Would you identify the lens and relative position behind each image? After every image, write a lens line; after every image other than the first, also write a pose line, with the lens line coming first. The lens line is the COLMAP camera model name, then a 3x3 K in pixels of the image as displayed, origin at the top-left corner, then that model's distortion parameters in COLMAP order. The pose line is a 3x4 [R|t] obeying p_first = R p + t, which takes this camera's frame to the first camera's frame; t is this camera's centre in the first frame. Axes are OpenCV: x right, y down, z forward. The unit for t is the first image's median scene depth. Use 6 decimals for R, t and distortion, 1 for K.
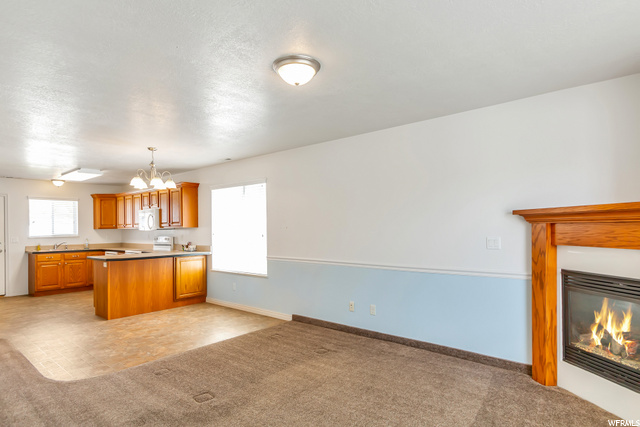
lens RADIAL K [[348.3, 0, 297.3], [0, 348.3, 226.1], [0, 0, 1]] dist [-0.000821, -0.000674]
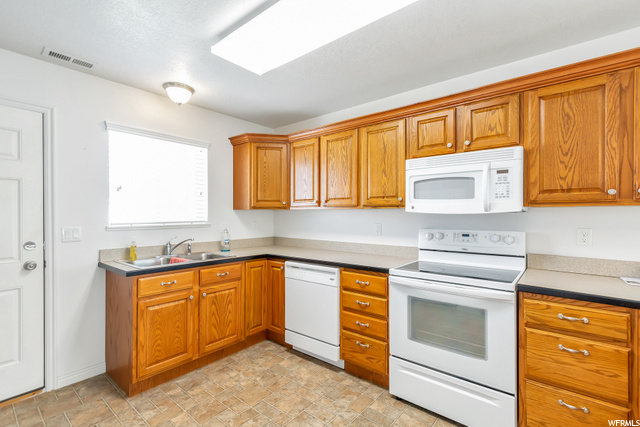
lens RADIAL K [[290.7, 0, 304.8], [0, 290.7, 213.1], [0, 0, 1]] dist [0.004783, -0.000097]
pose [[0.999745, 0.008178, 0.021027, -0.552083], [-0.008231, 0.999963, 0.002439, 0.013091], [-0.021007, -0.002611, 0.999776, 0.661699]]
